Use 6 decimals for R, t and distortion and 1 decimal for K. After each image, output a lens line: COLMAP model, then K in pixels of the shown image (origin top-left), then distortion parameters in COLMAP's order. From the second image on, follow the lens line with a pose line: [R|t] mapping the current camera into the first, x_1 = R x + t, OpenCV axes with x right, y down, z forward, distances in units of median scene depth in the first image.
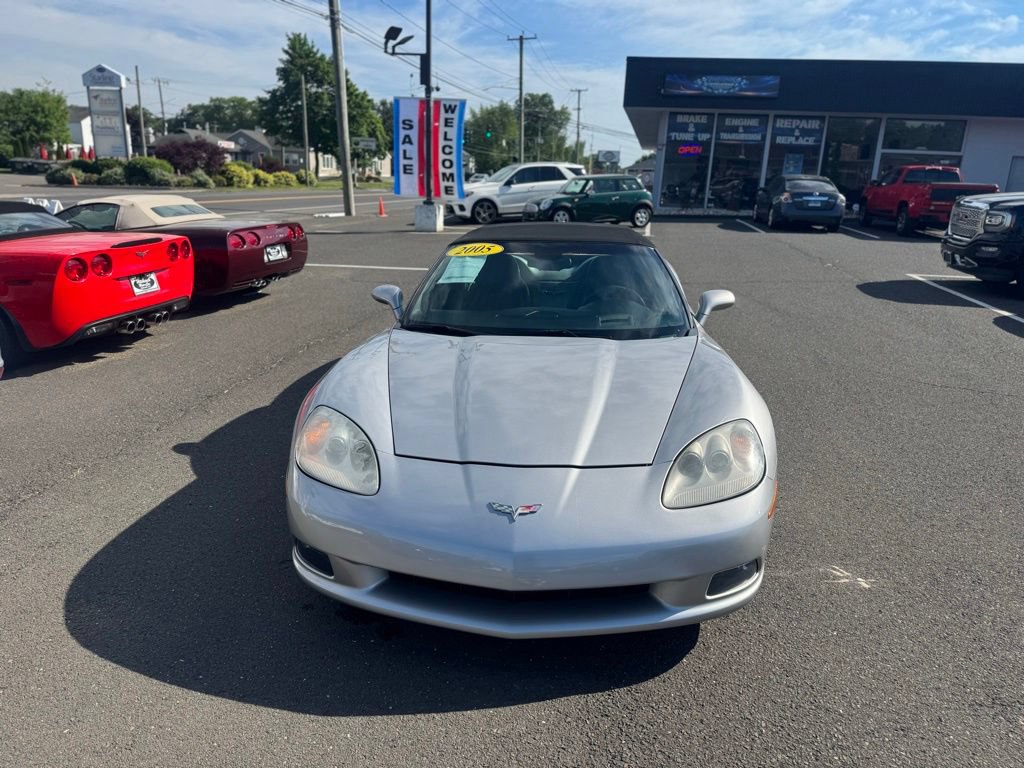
lens RADIAL K [[717.2, 0, 510.2], [0, 717.2, 391.1], [0, 0, 1]] dist [0.035006, -0.053748]
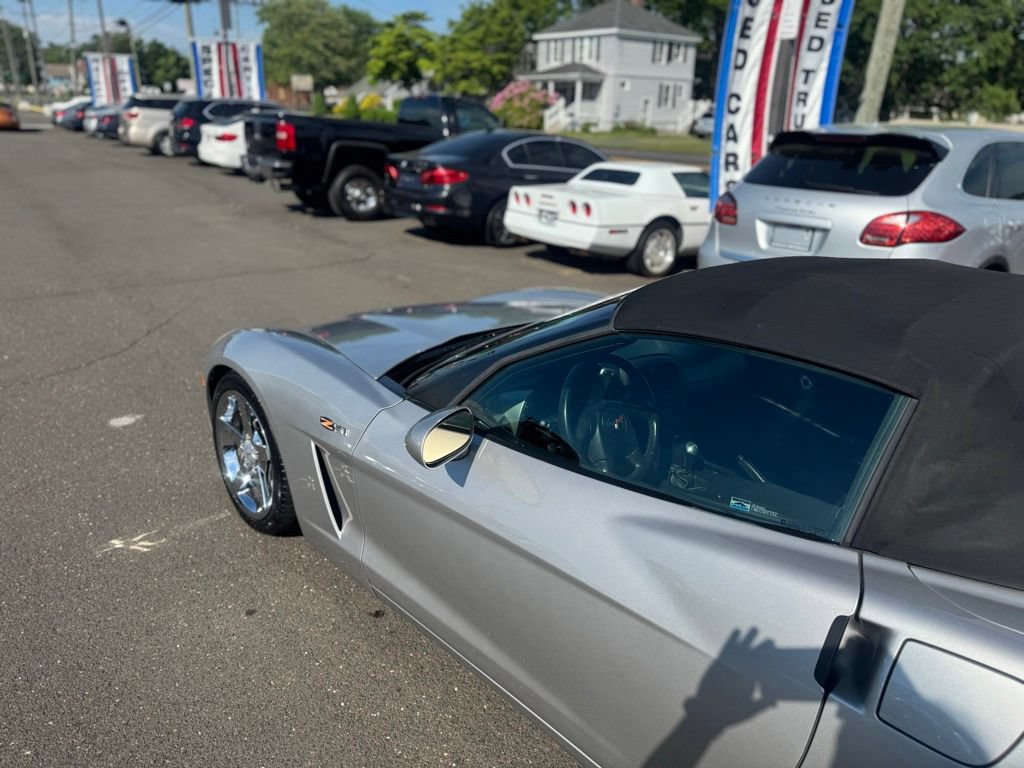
lens RADIAL K [[717.2, 0, 513.3], [0, 717.2, 384.9], [0, 0, 1]] dist [0.035006, -0.053748]
pose [[-0.676886, 0.208596, -0.705913, 0.099831], [-0.258436, 0.830609, 0.493253, -0.066296], [0.689228, 0.516310, -0.508319, 0.226590]]
